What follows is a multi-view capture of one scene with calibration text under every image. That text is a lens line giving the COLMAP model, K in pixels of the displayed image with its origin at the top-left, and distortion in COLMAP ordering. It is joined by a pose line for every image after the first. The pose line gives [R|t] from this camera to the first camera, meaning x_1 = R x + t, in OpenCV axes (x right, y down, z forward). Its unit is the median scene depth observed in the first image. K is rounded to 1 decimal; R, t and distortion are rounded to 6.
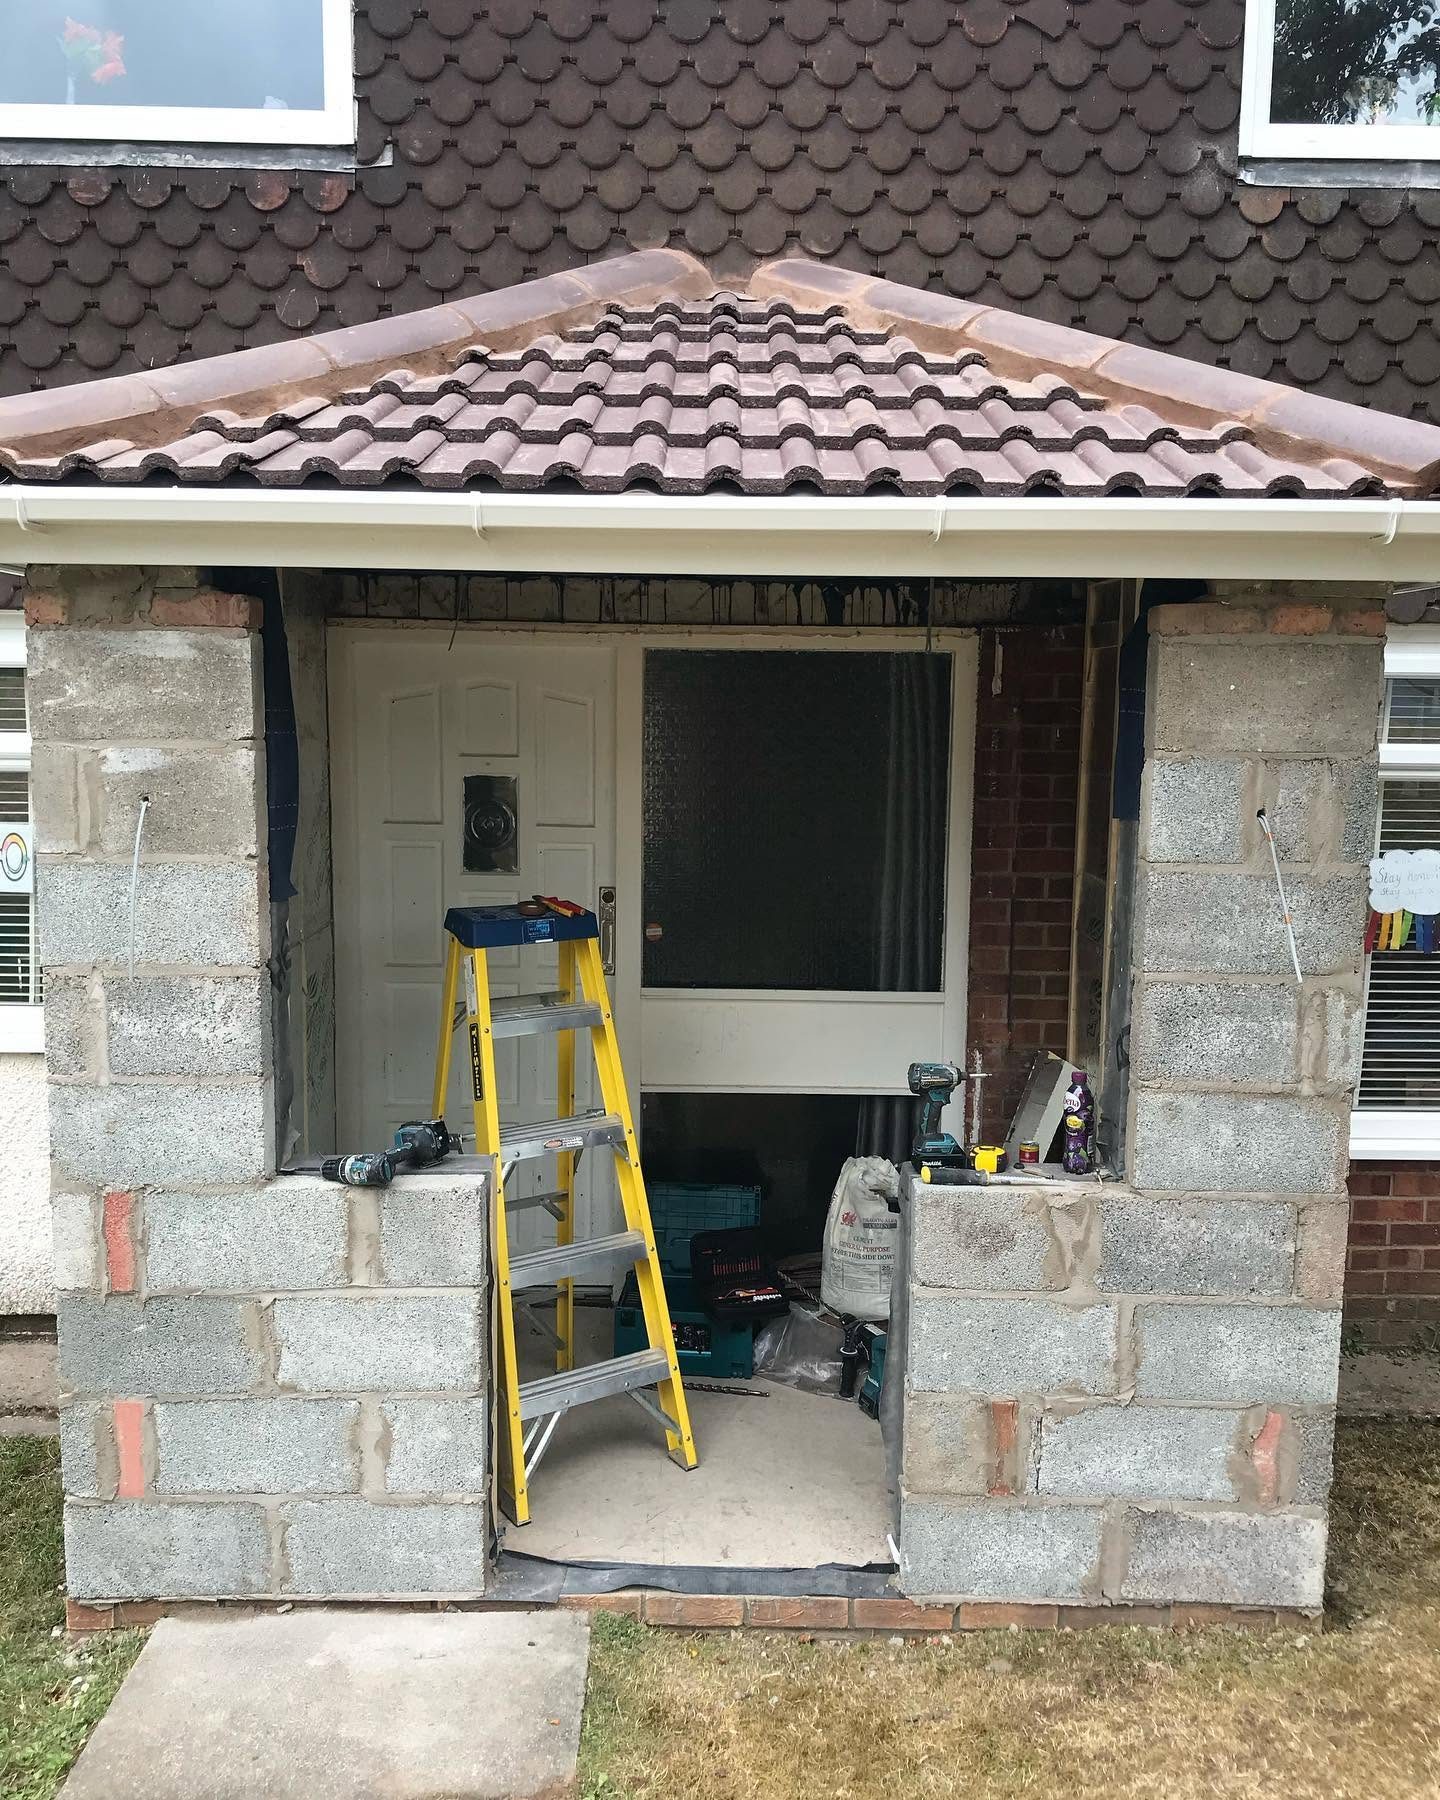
lens RADIAL K [[1484.2, 0, 722.5], [0, 1484.2, 910.4], [0, 0, 1]] dist [0.043522, -0.084894]
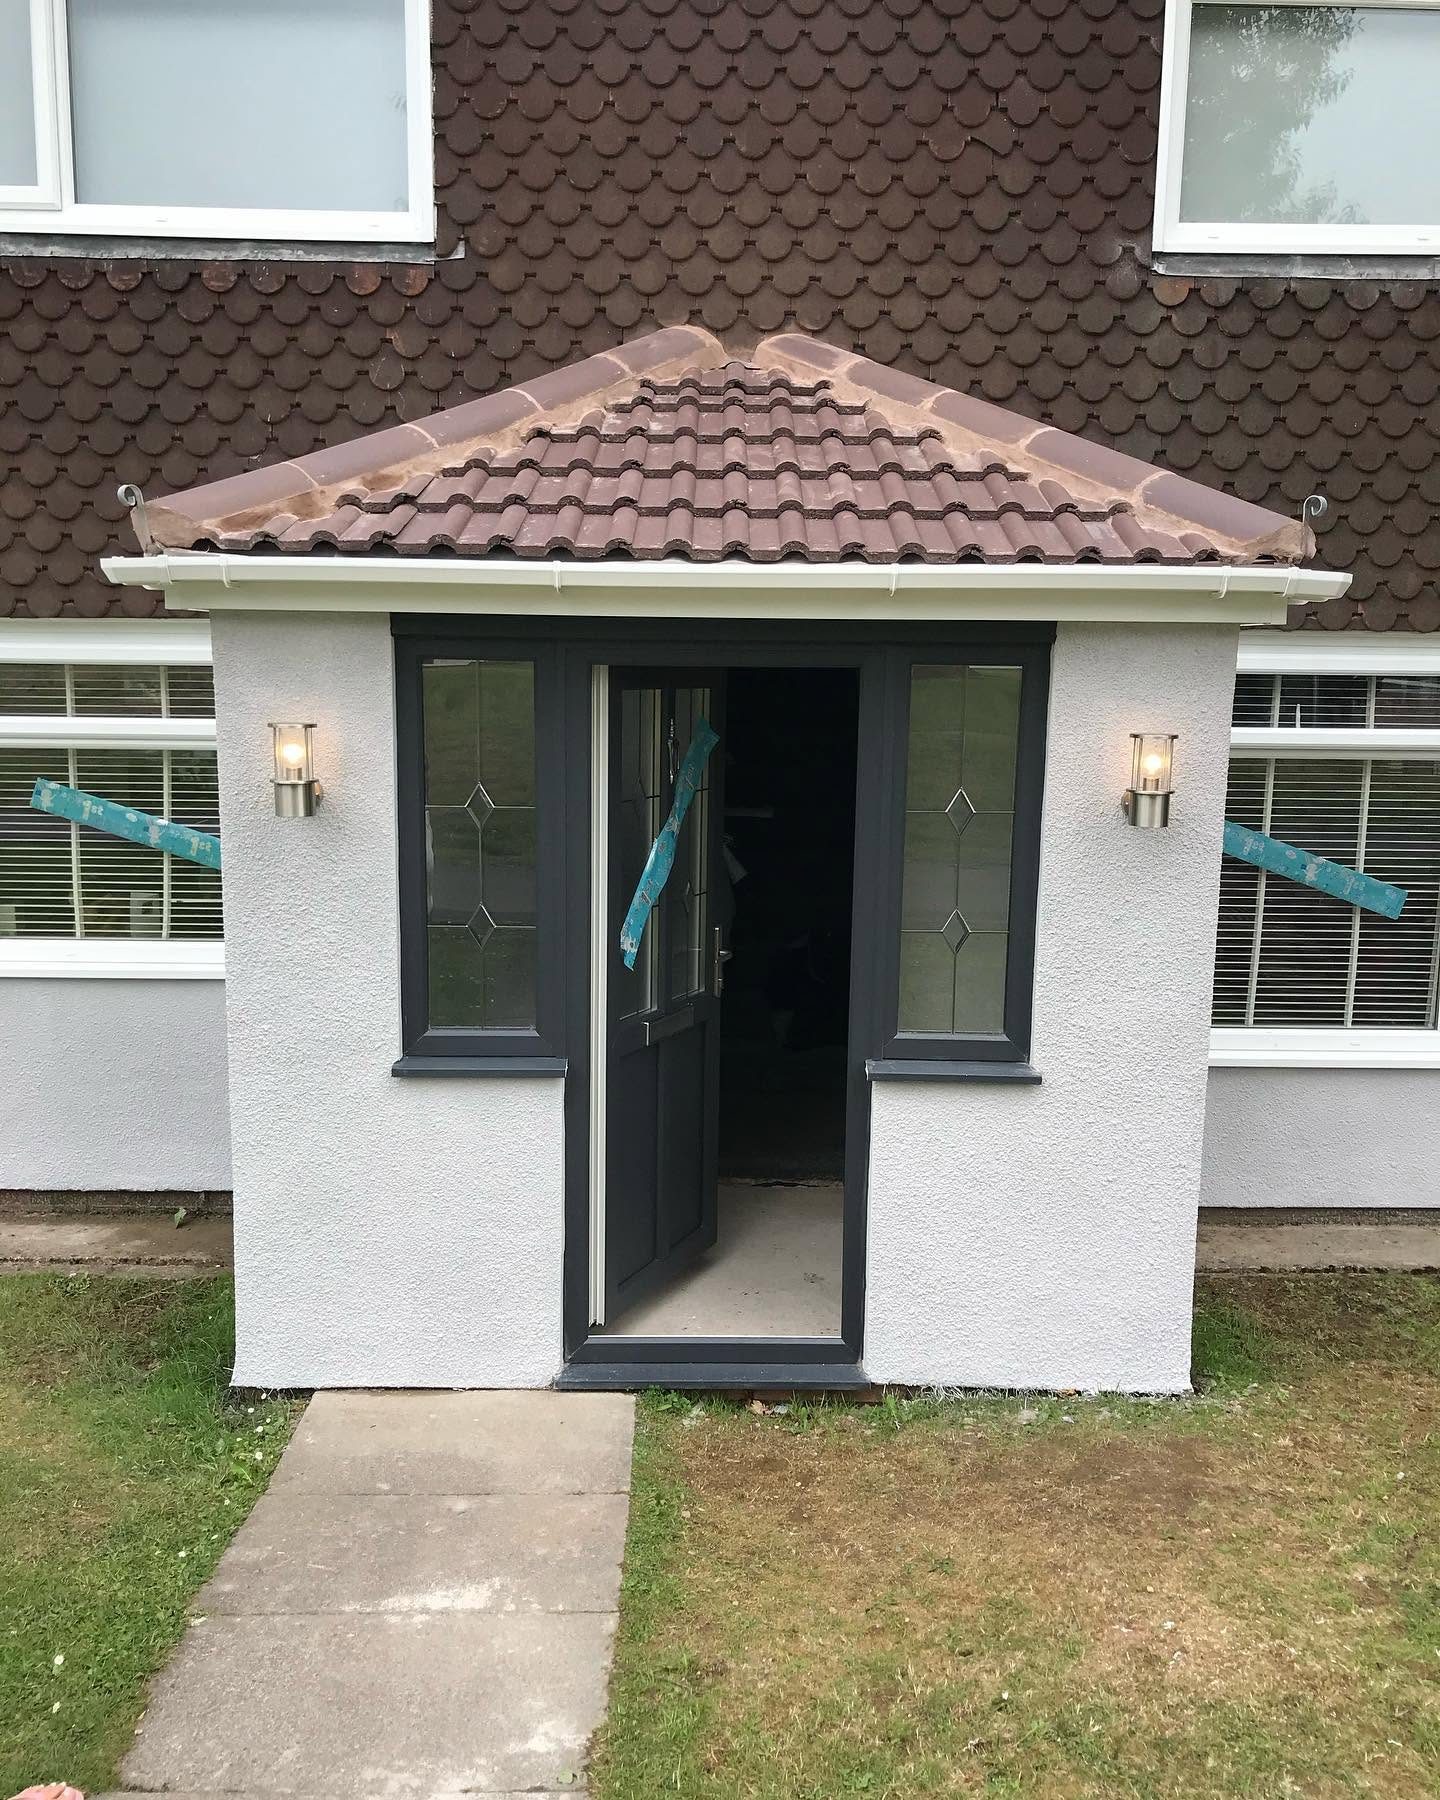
lens RADIAL K [[1484.2, 0, 725.2], [0, 1484.2, 895.3], [0, 0, 1]] dist [0.043522, -0.084894]
pose [[0.999999, 0.001201, 0.000828, -0.006800], [-0.001220, 0.999718, 0.023709, -0.003573], [-0.000799, -0.023710, 0.999719, -0.243249]]
